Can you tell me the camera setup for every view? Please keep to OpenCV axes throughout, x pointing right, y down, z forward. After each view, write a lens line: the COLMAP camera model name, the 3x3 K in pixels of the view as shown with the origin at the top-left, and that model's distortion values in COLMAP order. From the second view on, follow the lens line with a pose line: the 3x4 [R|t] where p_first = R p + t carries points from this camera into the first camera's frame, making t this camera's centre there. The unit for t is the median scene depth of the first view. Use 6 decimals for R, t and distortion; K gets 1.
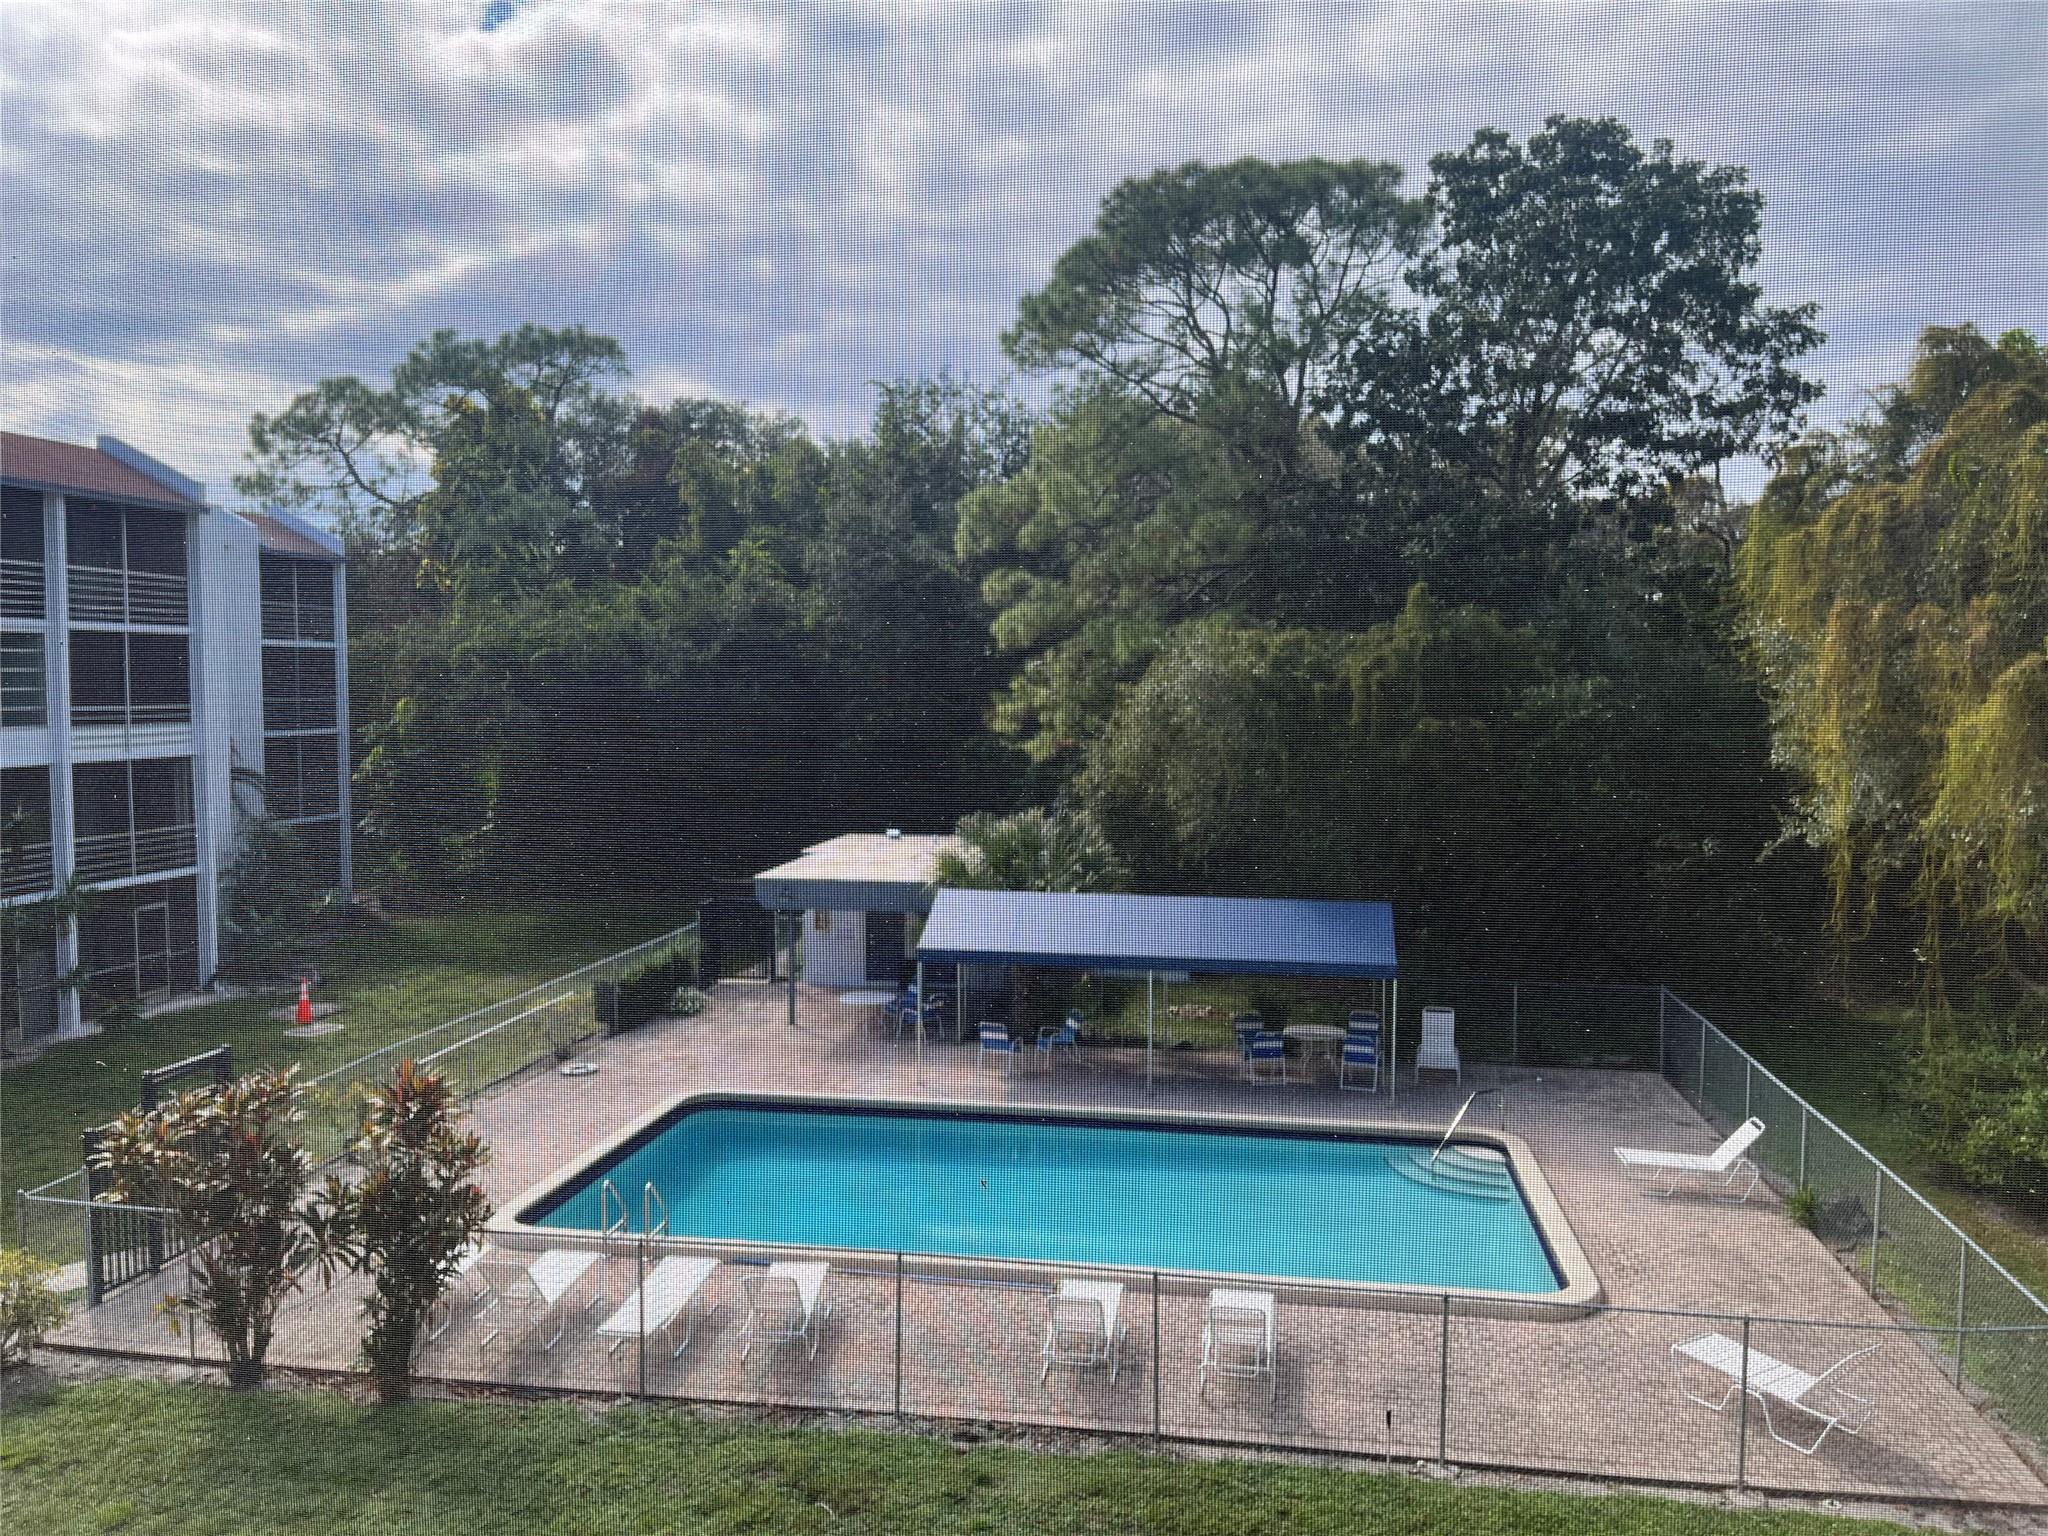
lens RADIAL K [[1555.9, 0, 1033.5], [0, 1555.9, 764.4], [0, 0, 1]] dist [0.054958, -0.070580]
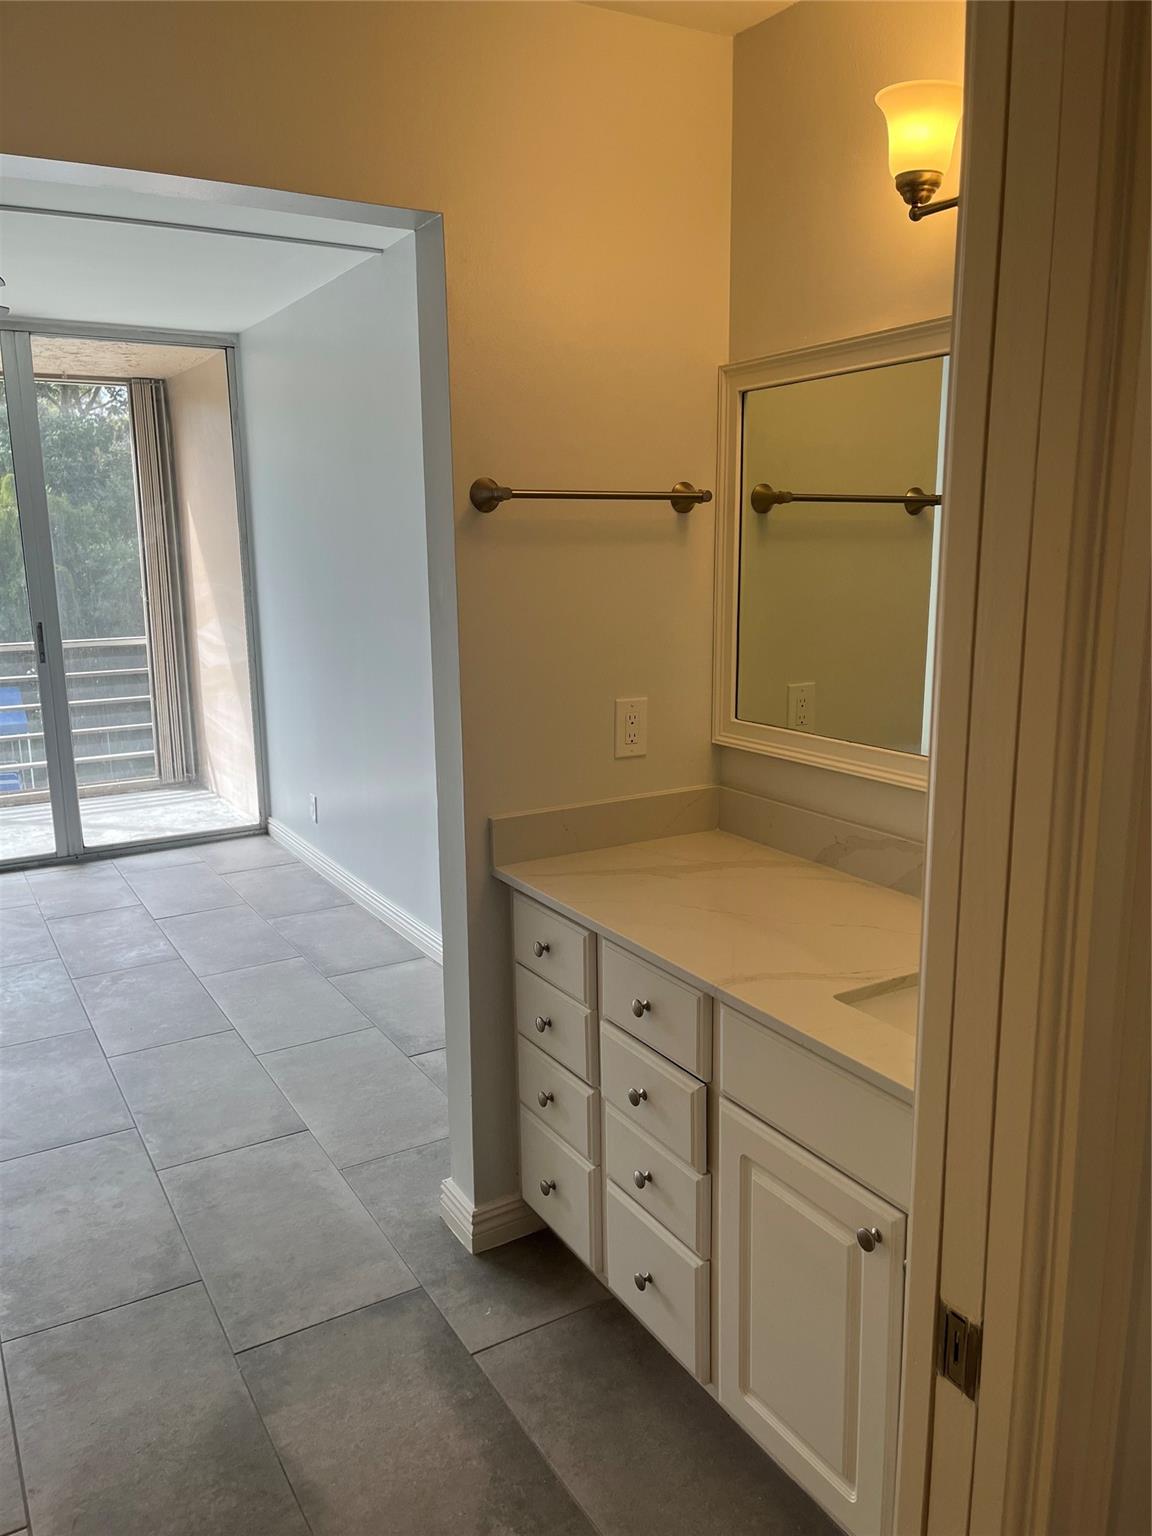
lens RADIAL K [[1166.9, 0, 579.2], [0, 1166.9, 759.9], [0, 0, 1]] dist [0.054958, -0.070580]
pose [[0.765518, -0.125858, 0.630985, -0.077921], [0.041878, 0.988349, 0.146332, 0.011061], [-0.642050, -0.085595, 0.761869, -0.222450]]
